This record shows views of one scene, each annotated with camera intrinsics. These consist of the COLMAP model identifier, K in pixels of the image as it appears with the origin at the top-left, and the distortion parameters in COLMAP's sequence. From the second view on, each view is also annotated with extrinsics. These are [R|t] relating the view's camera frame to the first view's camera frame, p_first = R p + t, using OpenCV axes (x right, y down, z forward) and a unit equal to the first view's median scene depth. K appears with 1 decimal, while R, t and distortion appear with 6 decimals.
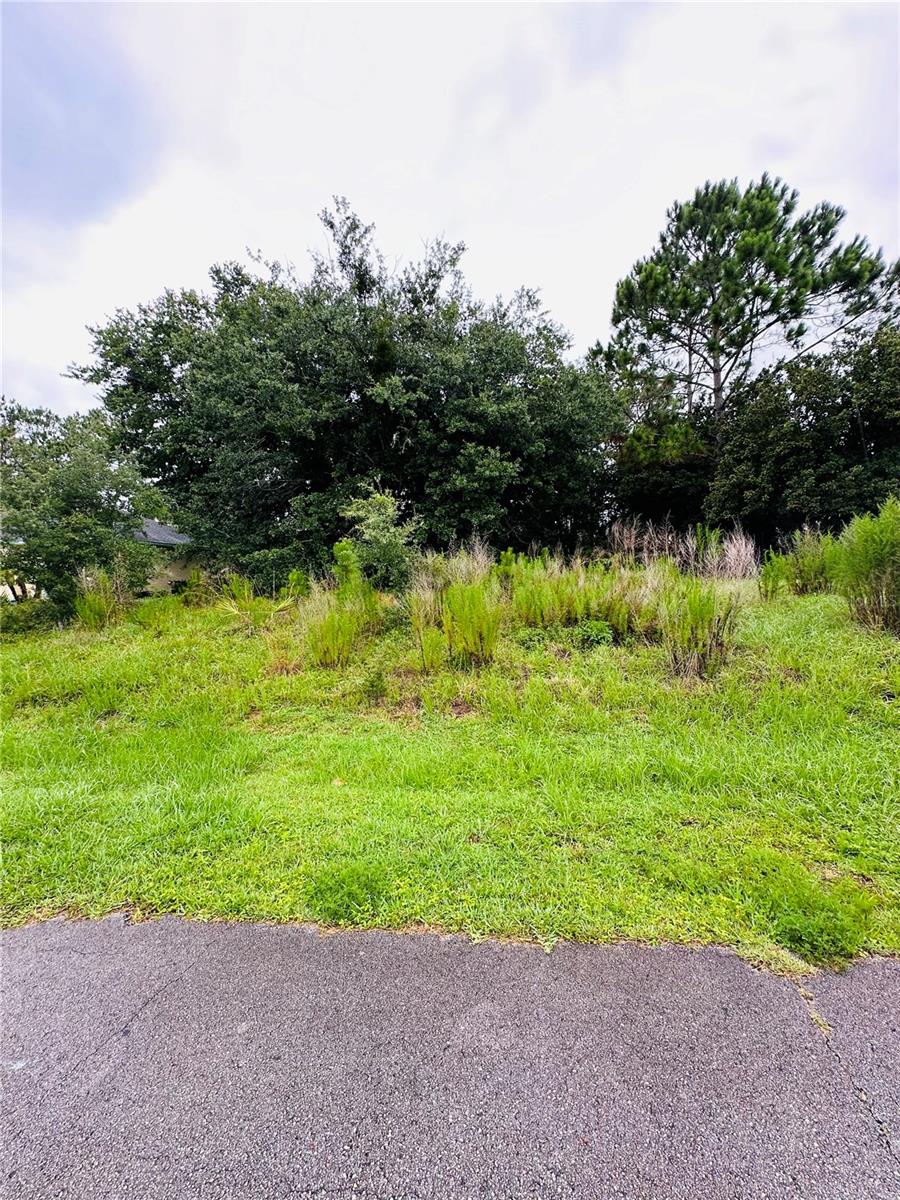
lens RADIAL K [[479.5, 0, 449.3], [0, 479.5, 603.2], [0, 0, 1]] dist [-0.005339, 0.001244]
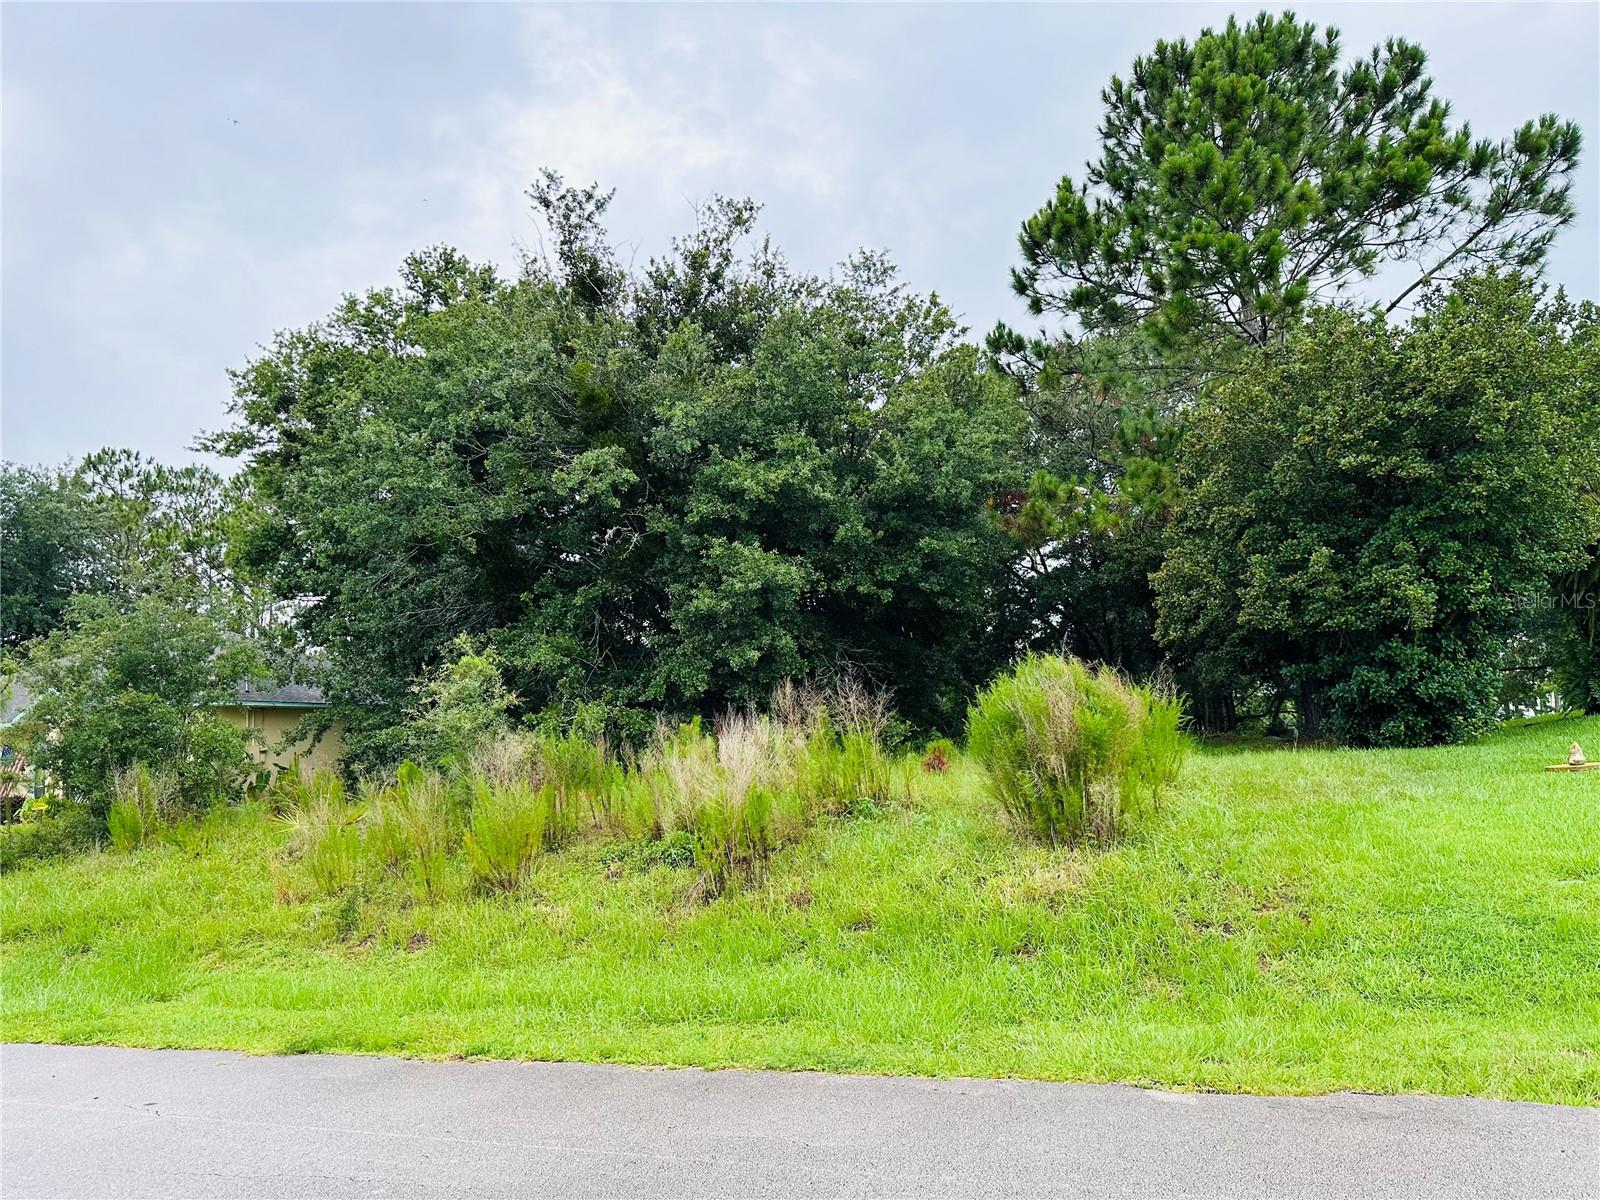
lens RADIAL K [[1120.5, 0, 802.3], [0, 1120.5, 620.2], [0, 0, 1]] dist [0.055662, -0.066448]
pose [[0.972397, -0.051050, -0.227681, 0.469556], [0.015841, 0.987965, -0.153865, -0.008492], [0.232796, 0.146012, 0.961502, -0.335386]]
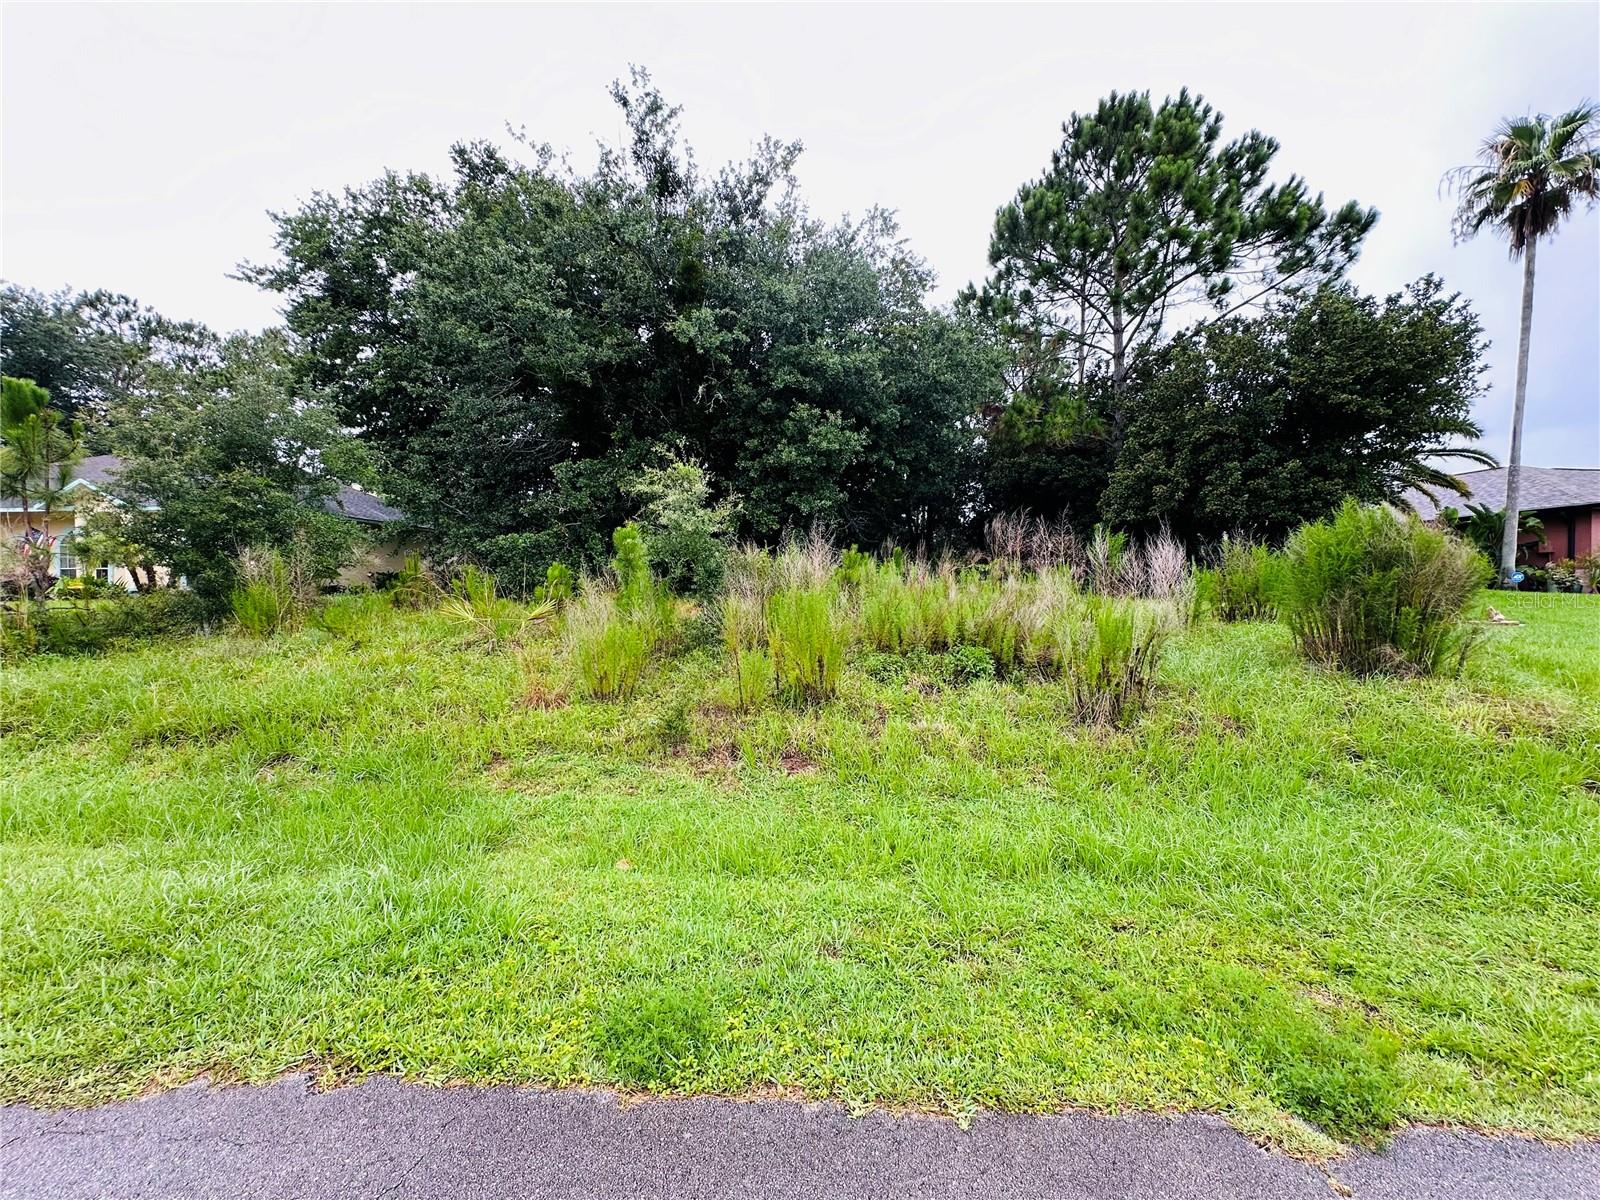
lens RADIAL K [[639.3, 0, 800.7], [0, 639.3, 603.0], [0, 0, 1]] dist [-0.005339, 0.001244]
pose [[0.996832, 0.036974, 0.070421, -0.017704], [-0.035214, 0.999039, -0.026079, 0.002407], [-0.071318, 0.023517, 0.997176, 0.014478]]
